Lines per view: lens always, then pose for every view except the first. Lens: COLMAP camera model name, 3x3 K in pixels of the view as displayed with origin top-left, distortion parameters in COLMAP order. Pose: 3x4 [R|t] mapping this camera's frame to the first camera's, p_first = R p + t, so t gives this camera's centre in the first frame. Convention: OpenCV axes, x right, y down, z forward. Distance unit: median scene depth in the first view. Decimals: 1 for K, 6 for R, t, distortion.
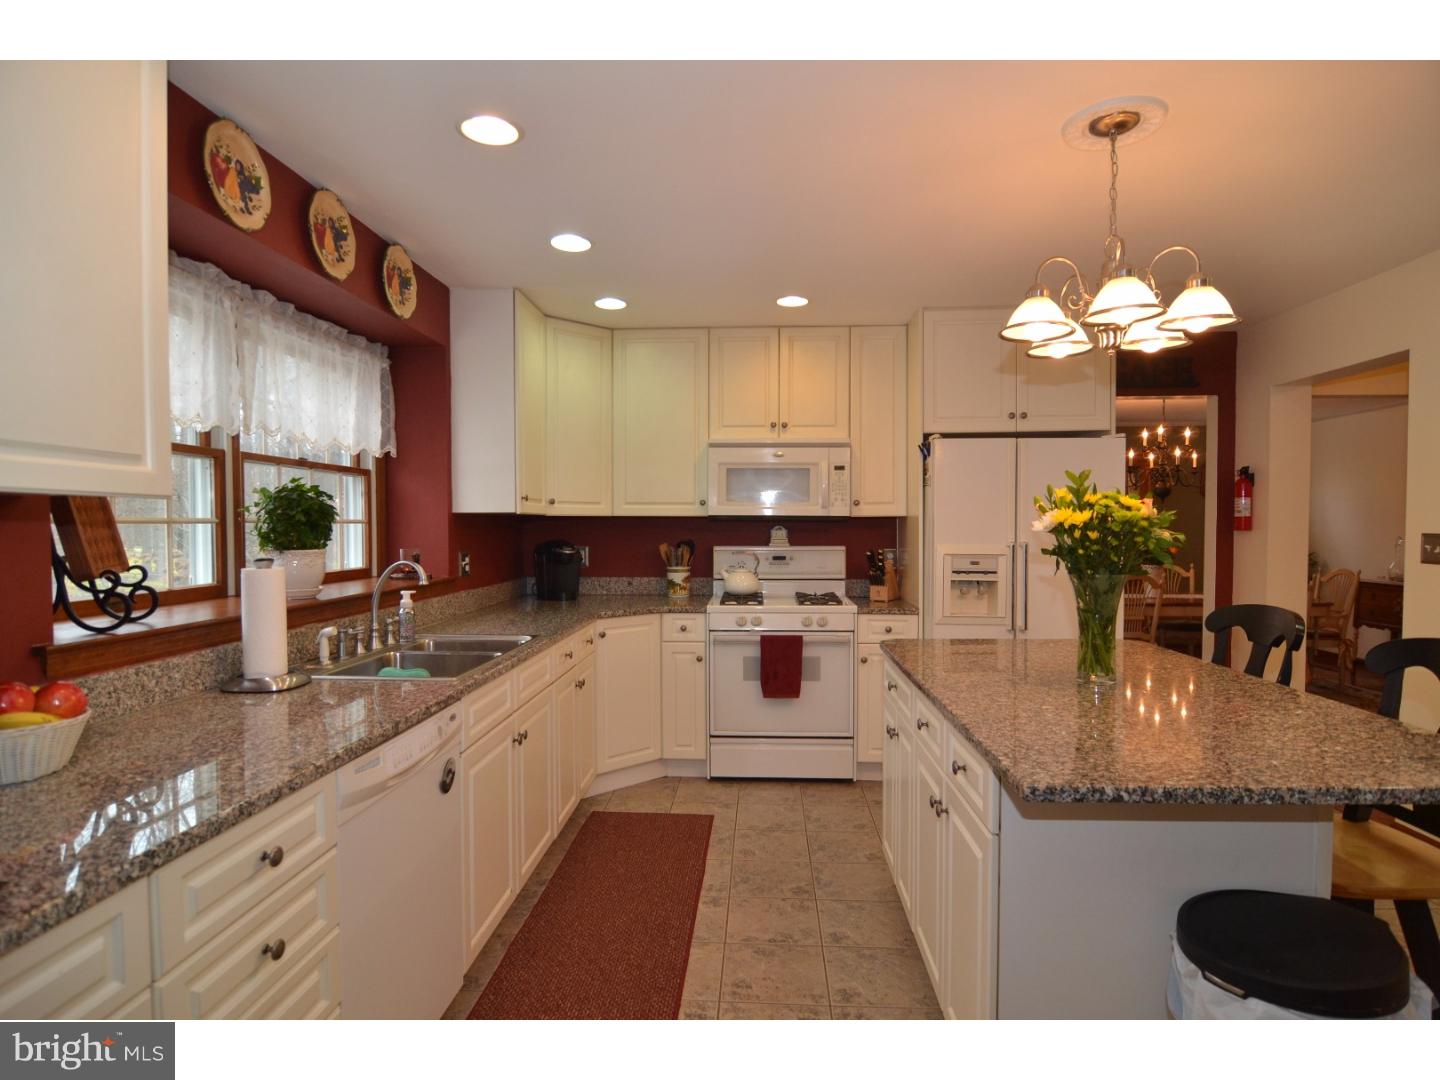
lens RADIAL K [[794.4, 0, 717.5], [0, 794.4, 542.7], [0, 0, 1]] dist [-0.016150, -0.000402]
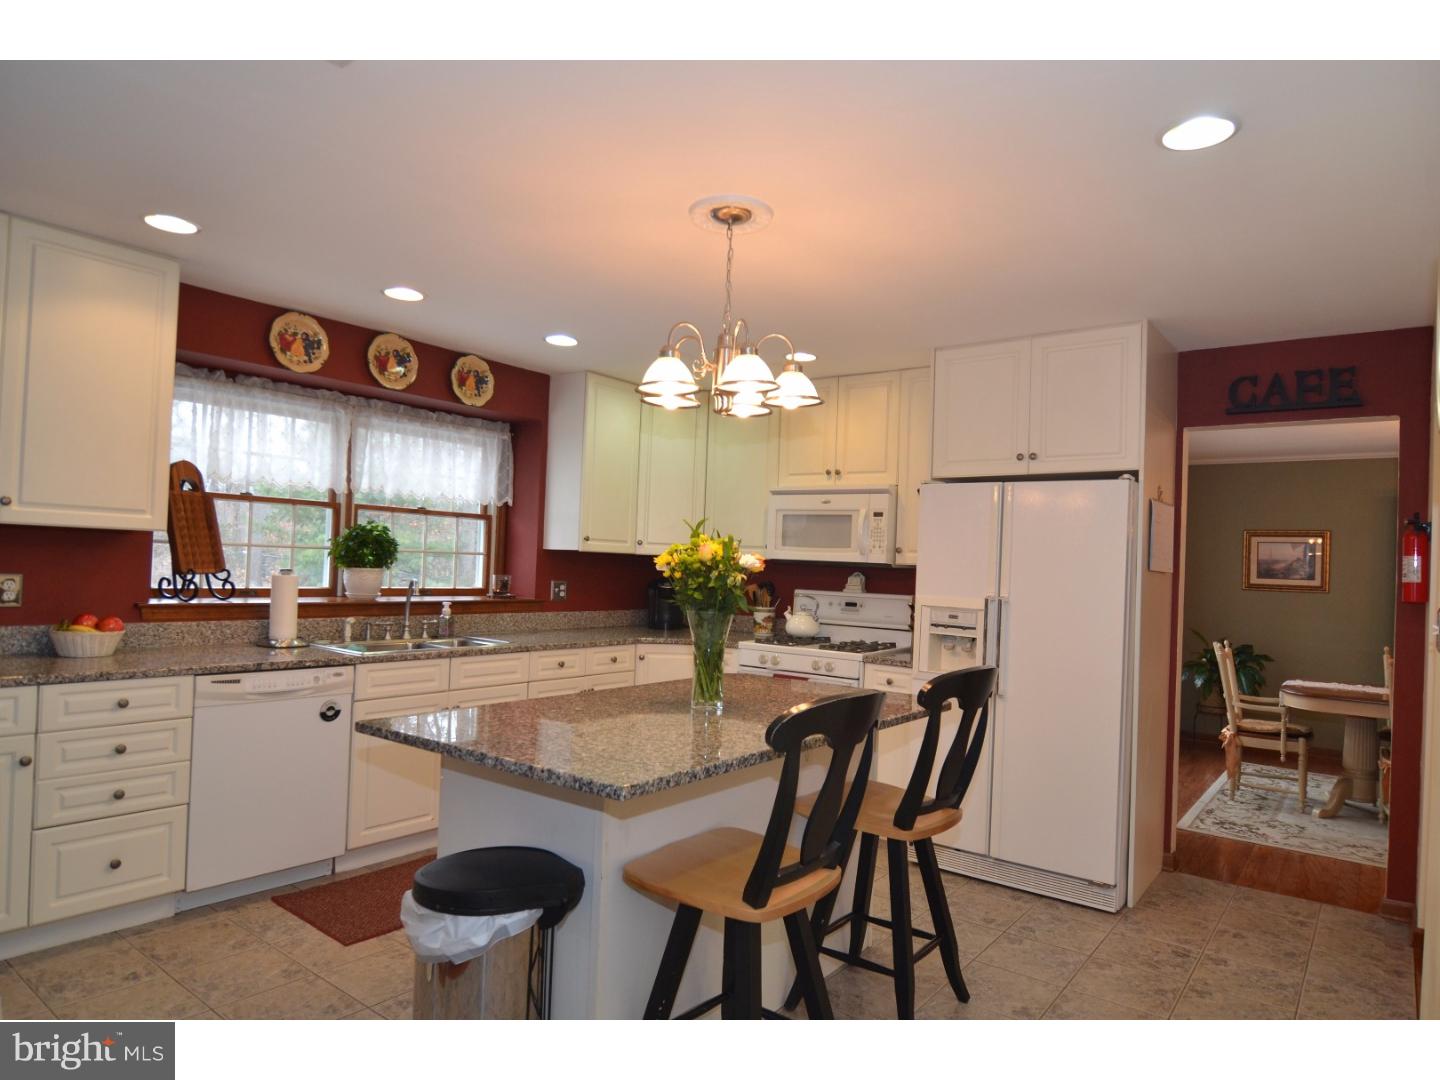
lens RADIAL K [[885.4, 0, 715.1], [0, 885.4, 549.2], [0, 0, 1]] dist [-0.016609, -0.000264]
pose [[0.823204, 0.023538, -0.567258, 0.711407], [-0.052285, 0.998037, -0.034463, -0.003209], [0.565334, 0.058029, 0.822819, -0.015412]]
